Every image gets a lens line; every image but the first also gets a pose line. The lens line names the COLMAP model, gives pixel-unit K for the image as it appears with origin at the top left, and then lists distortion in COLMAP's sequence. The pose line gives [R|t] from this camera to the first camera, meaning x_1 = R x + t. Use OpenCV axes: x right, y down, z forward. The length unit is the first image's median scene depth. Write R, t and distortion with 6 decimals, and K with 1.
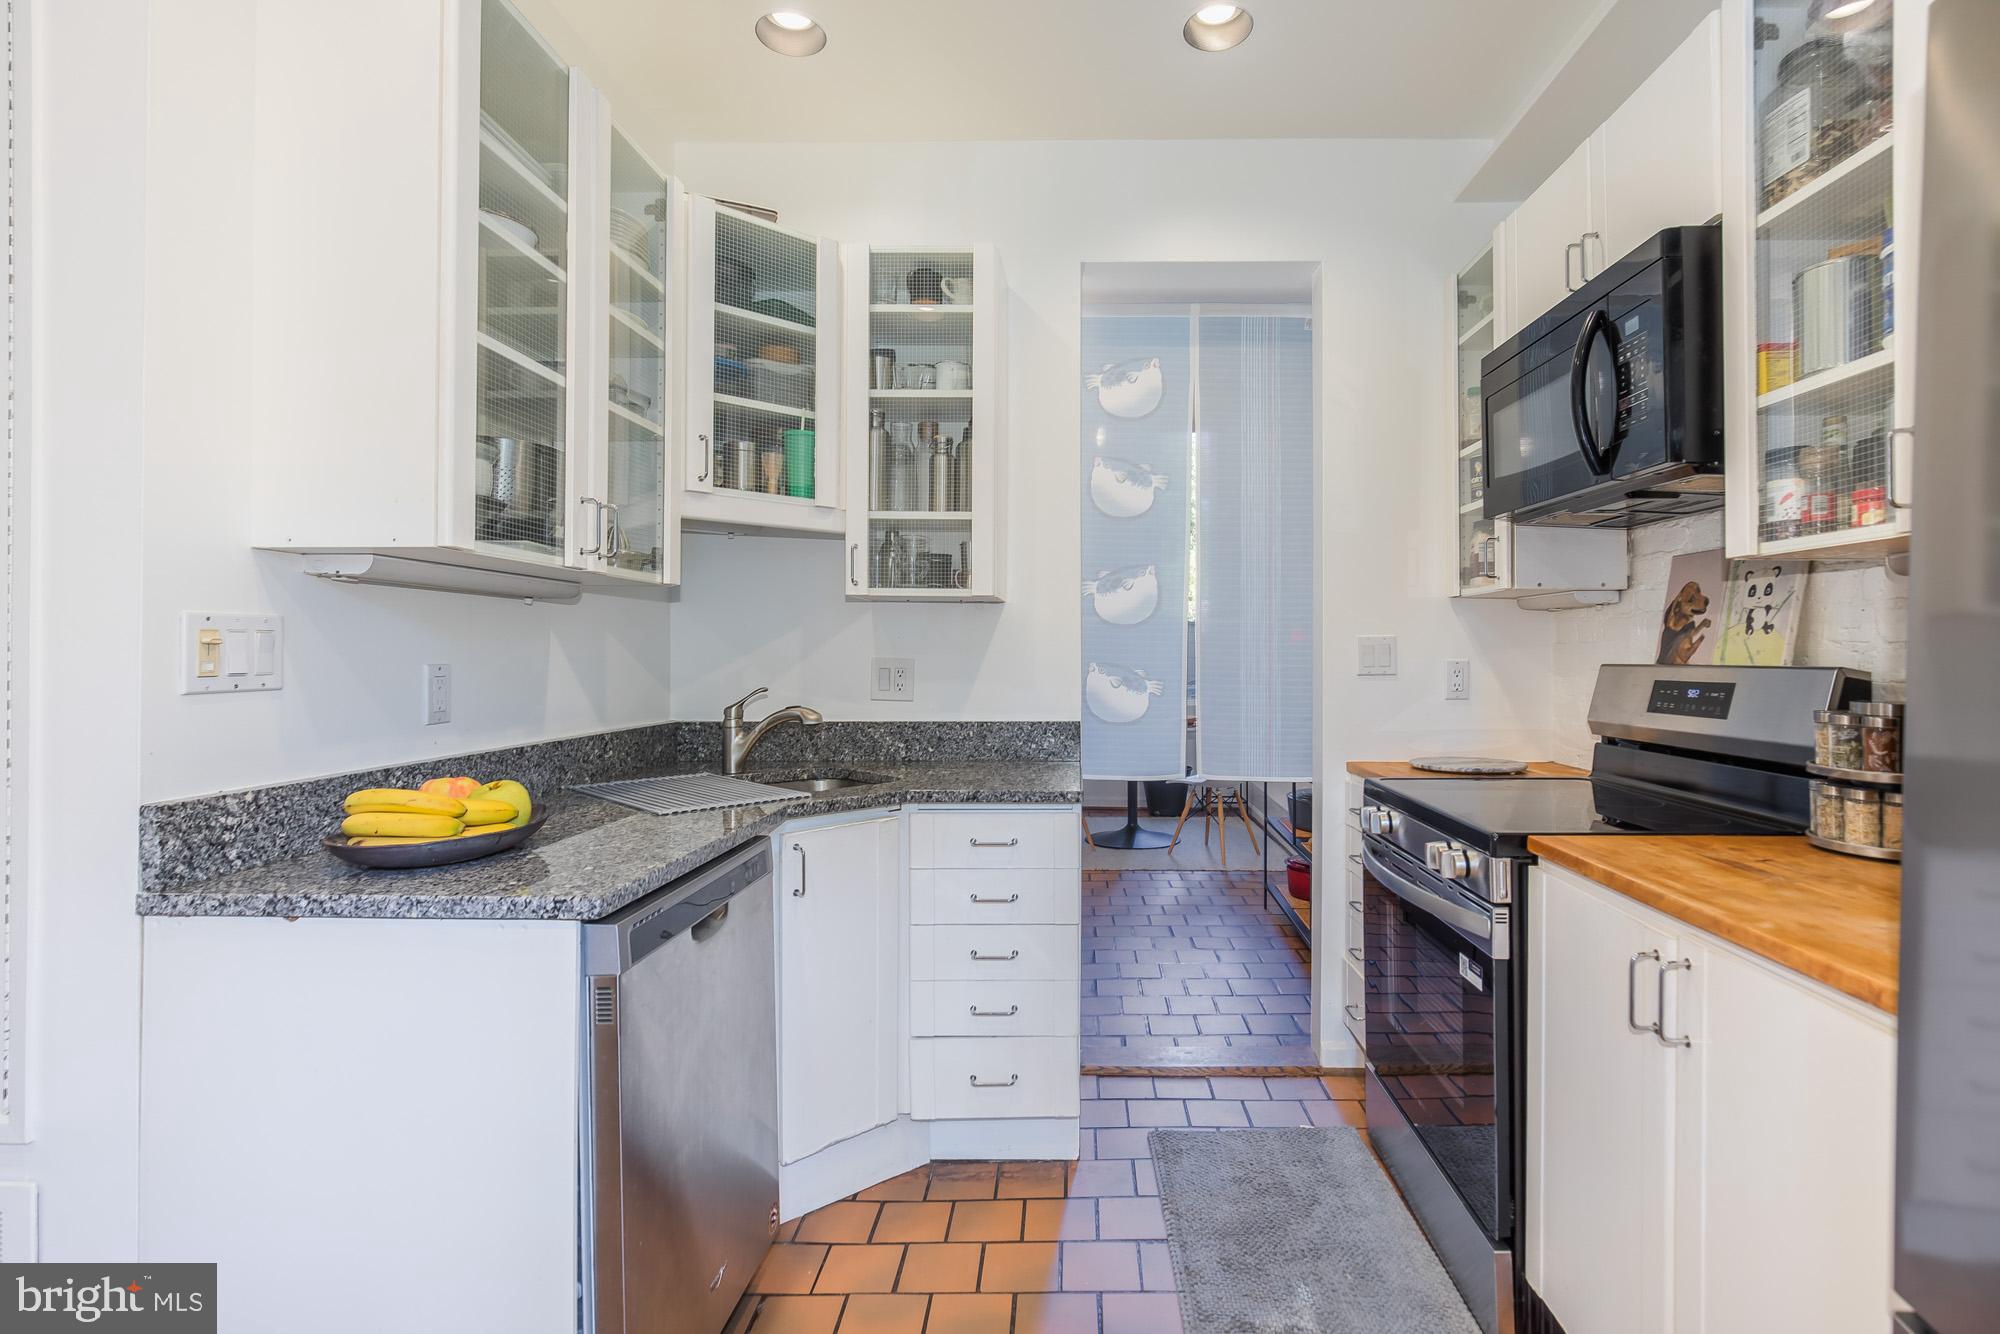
lens RADIAL K [[953.1, 0, 1072.3], [0, 953.1, 646.8], [0, 0, 1]] dist [-0.010196, 0.000791]
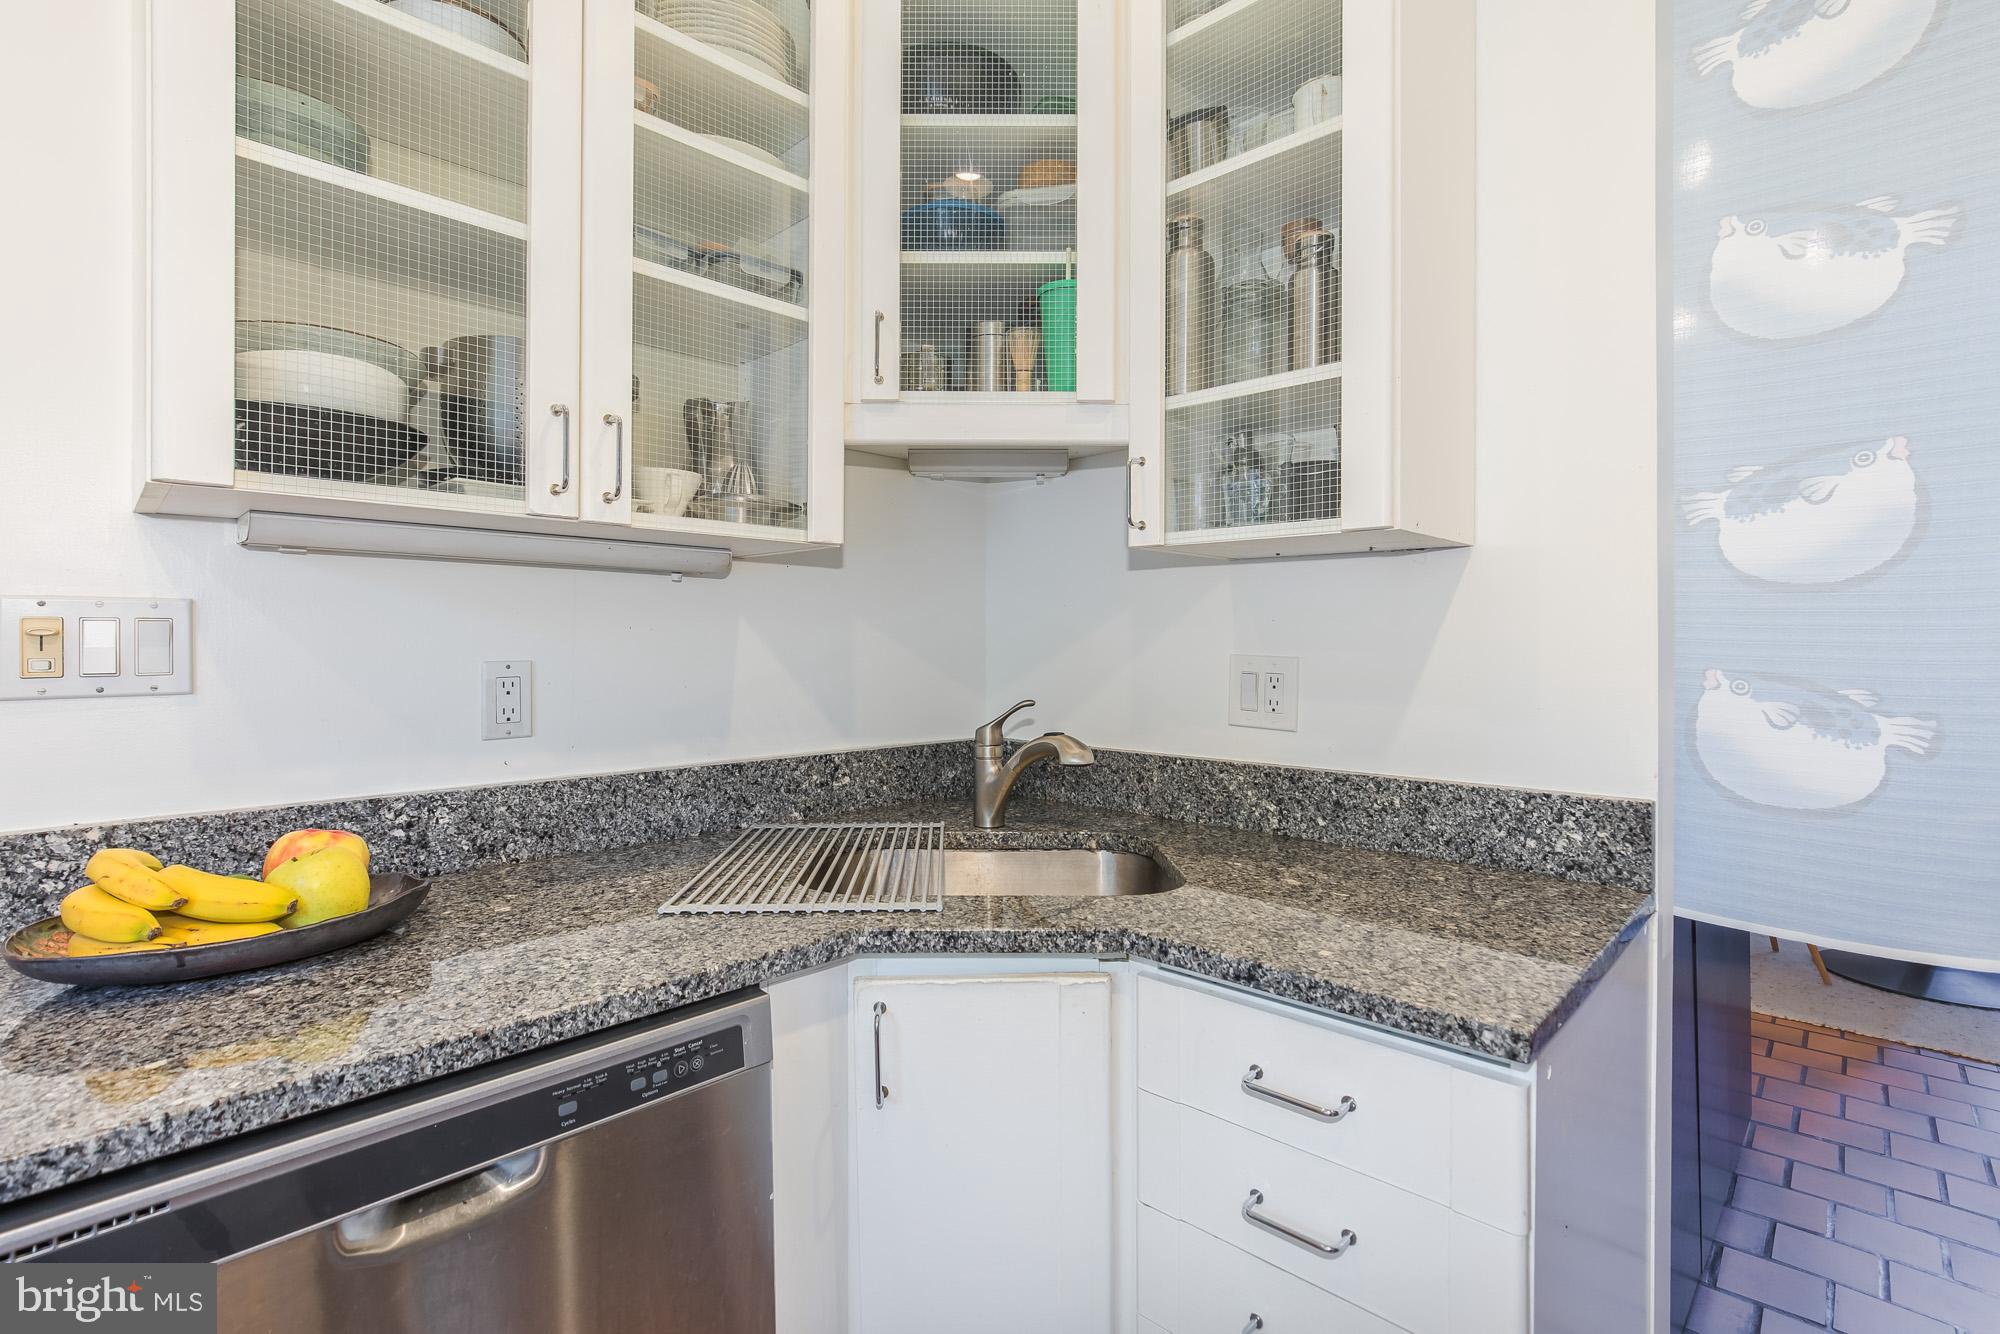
lens RADIAL K [[930.9, 0, 976.8], [0, 930.9, 645.3], [0, 0, 1]] dist [-0.012138, 0.006217]
pose [[0.720133, 0.003299, -0.693829, 0.102084], [0.002593, 0.999969, 0.007446, 0.000847], [0.693832, -0.007161, 0.720102, 0.590533]]
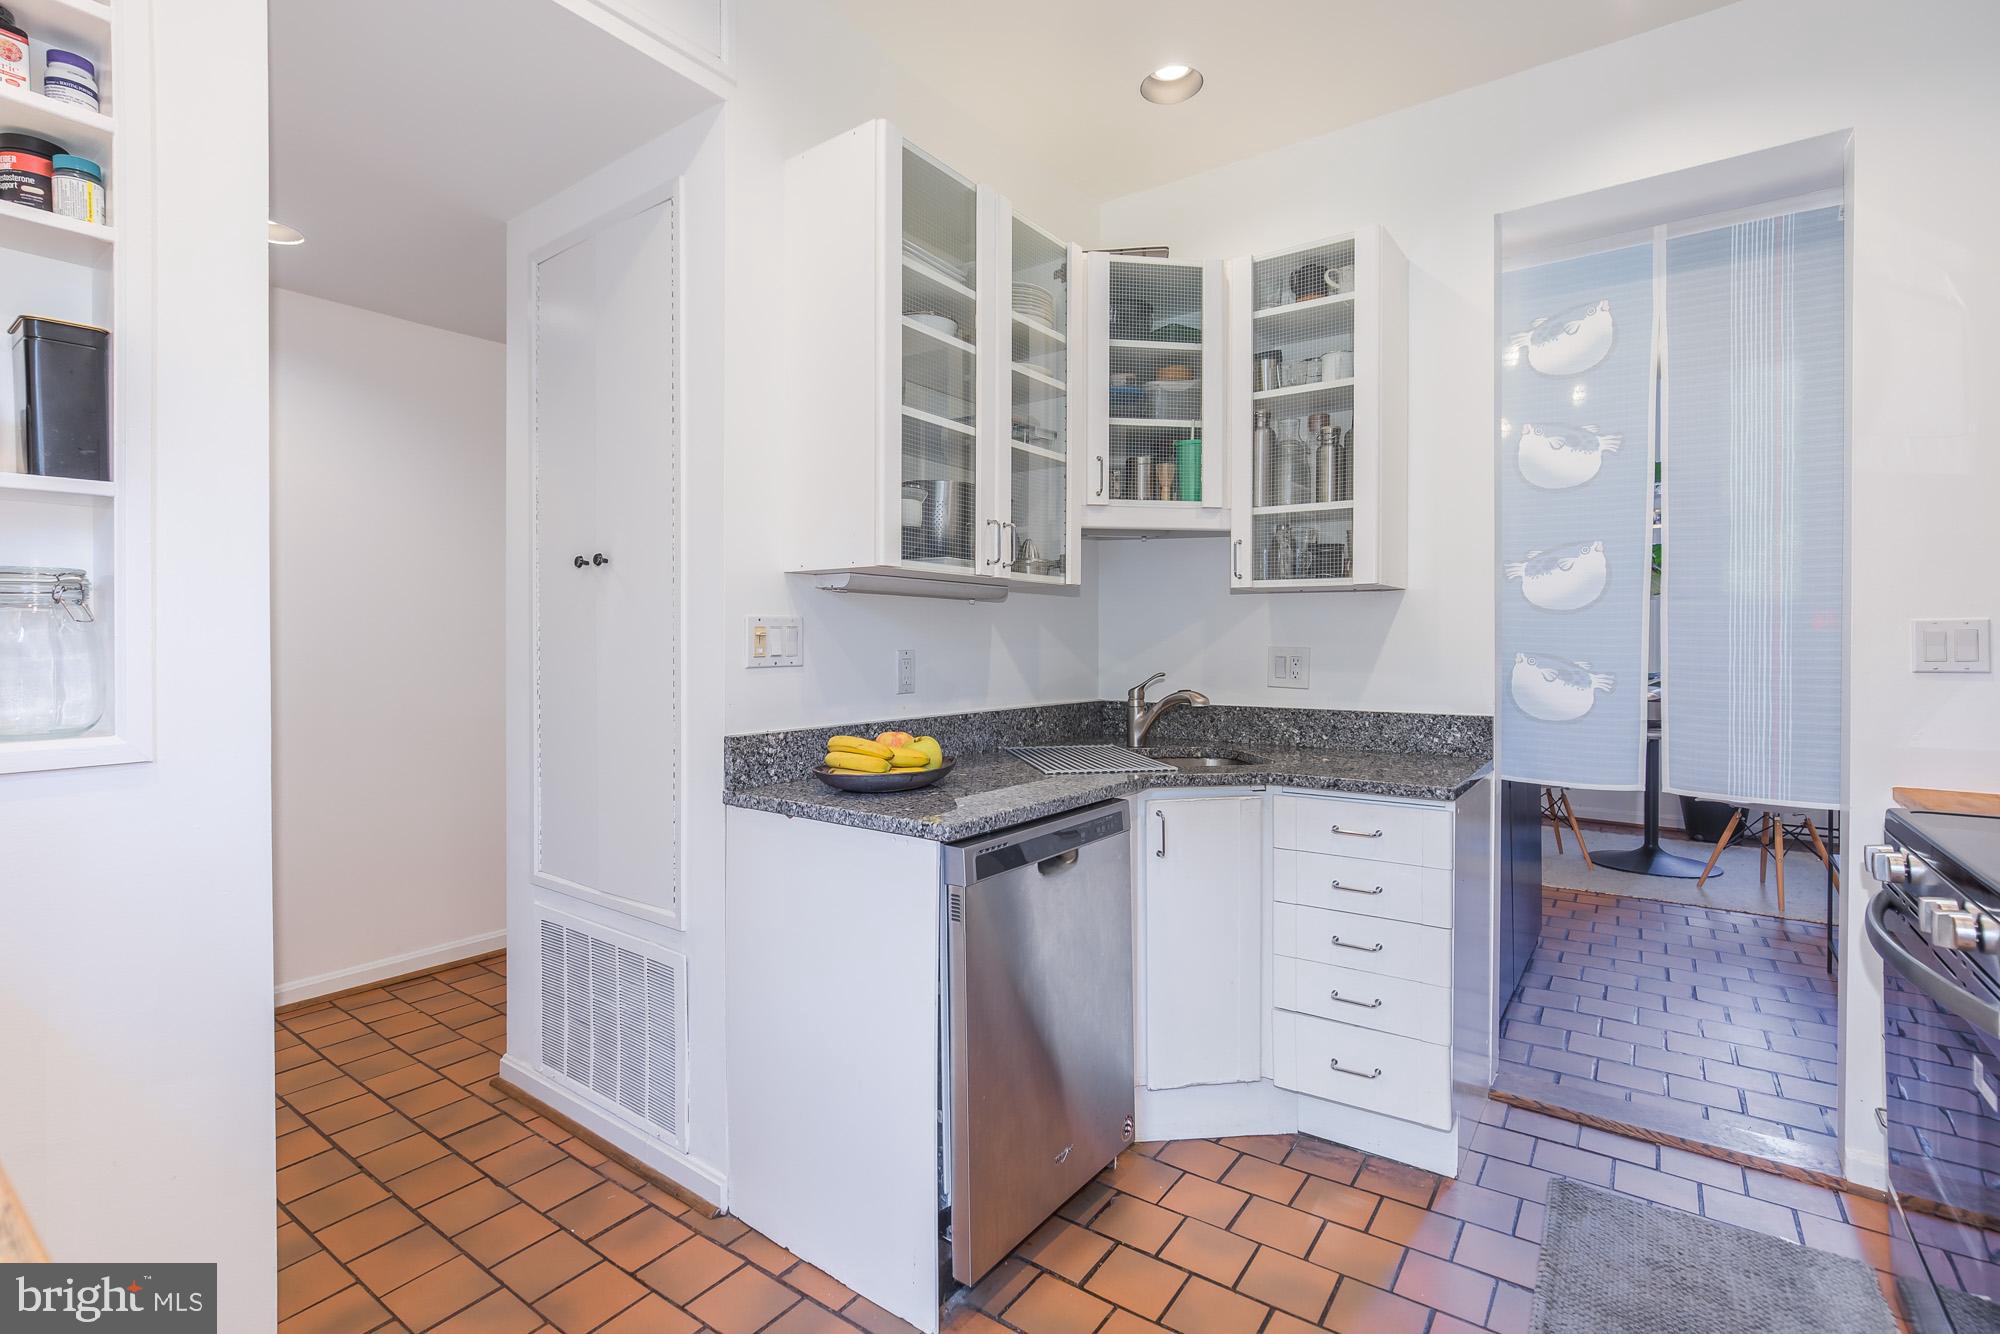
lens RADIAL K [[924.3, 0, 983.8], [0, 924.3, 647.0], [0, 0, 1]] dist [-0.013355, 0.007336]
pose [[0.810765, 0.004150, -0.585357, 0.164153], [0.002986, 0.999933, 0.011225, -0.000315], [0.585364, -0.010848, 0.810698, -0.009469]]
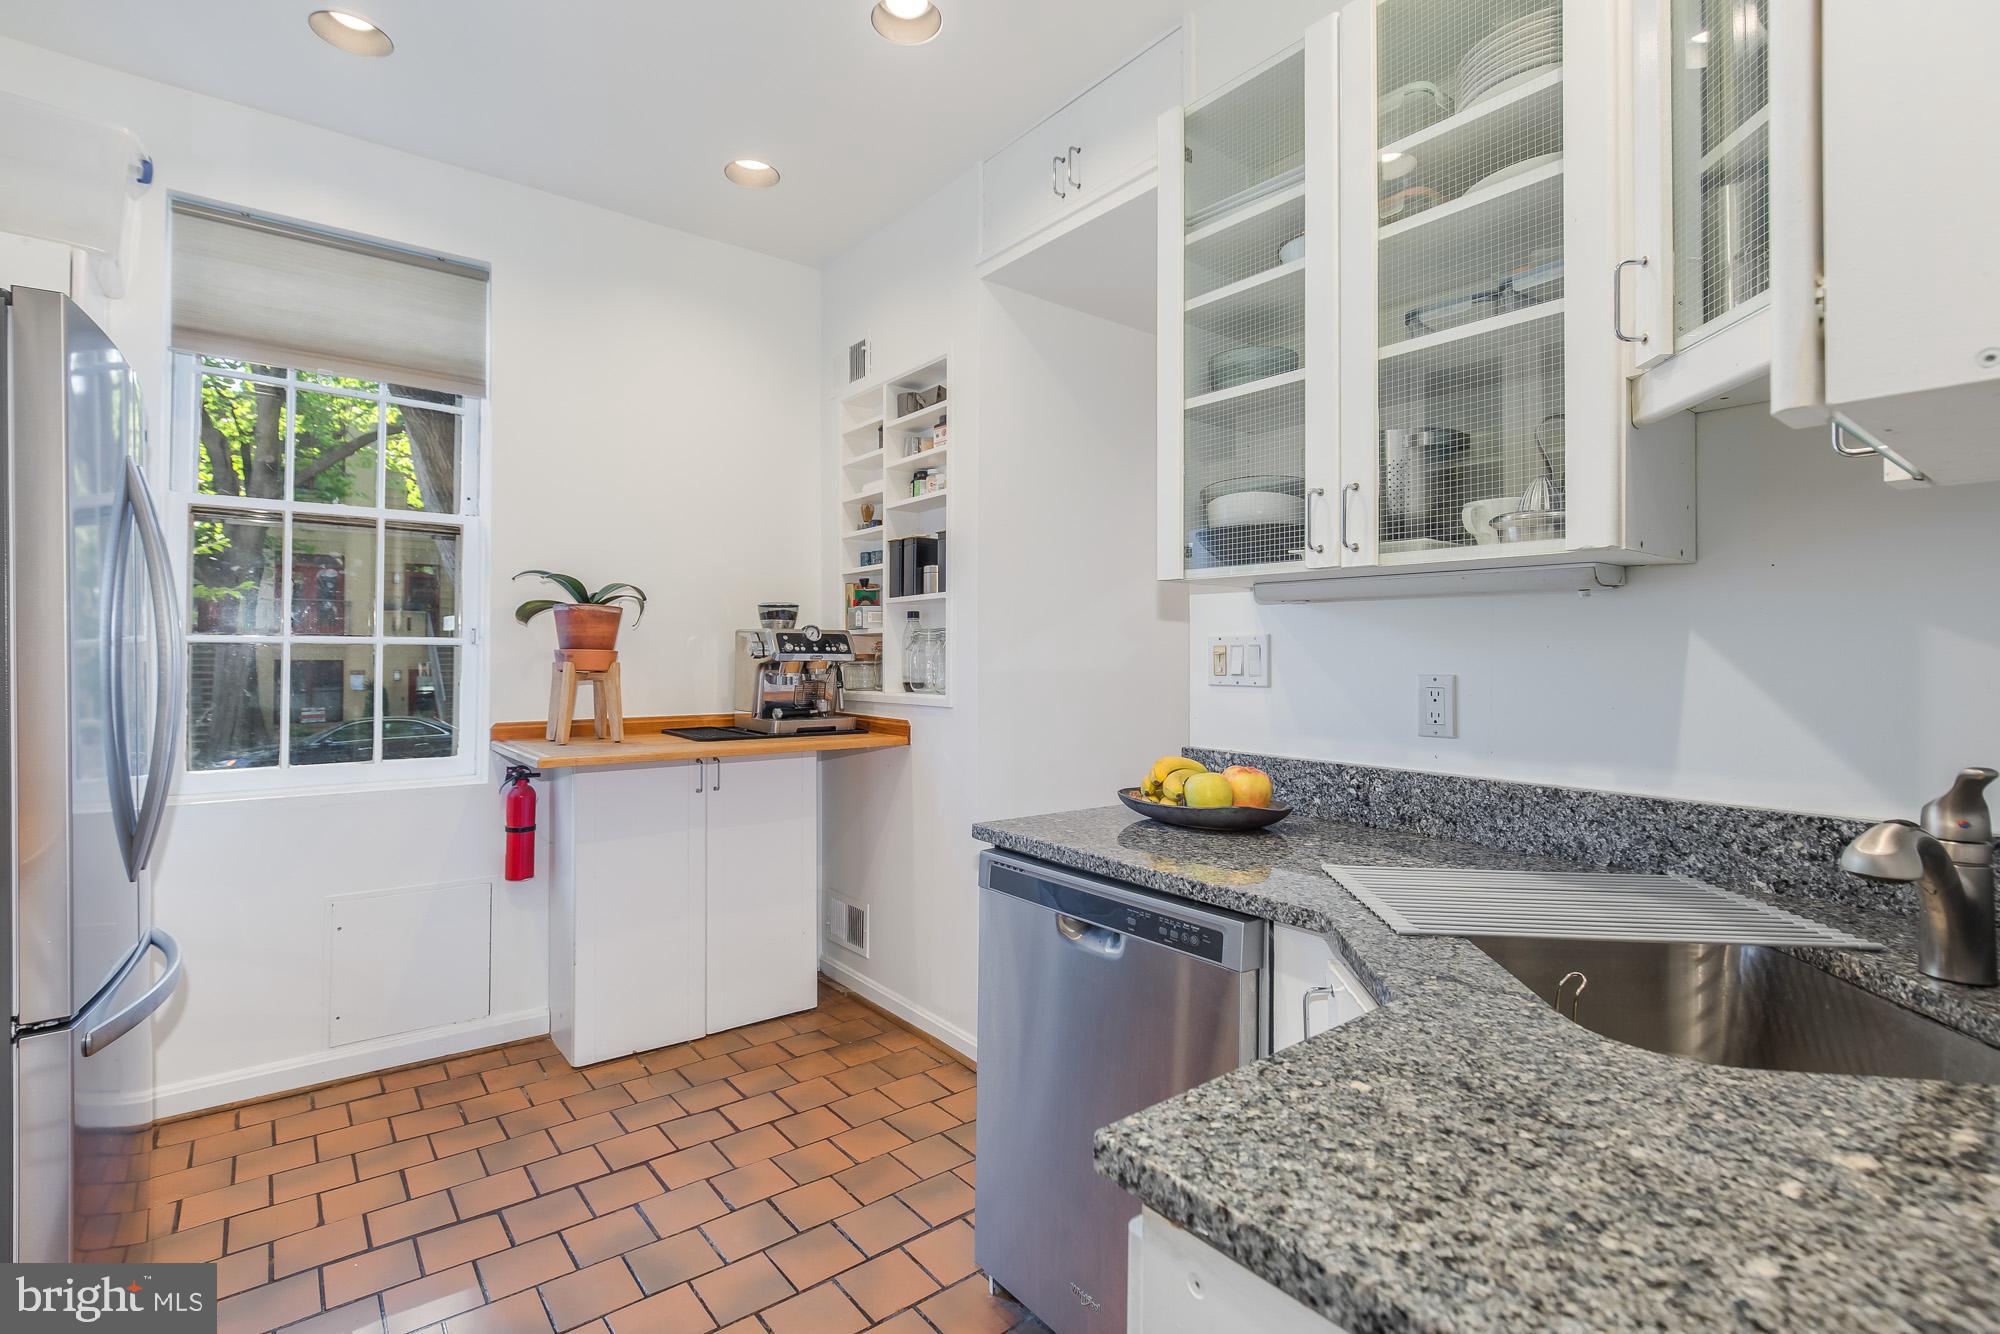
lens RADIAL K [[921.4, 0, 990.7], [0, 921.4, 659.3], [0, 0, 1]] dist [-0.016885, -0.000209]
pose [[-0.775325, -0.001488, -0.631561, 0.213755], [-0.004025, 0.999989, 0.002585, 0.001695], [0.631550, 0.004546, -0.775322, 1.169134]]
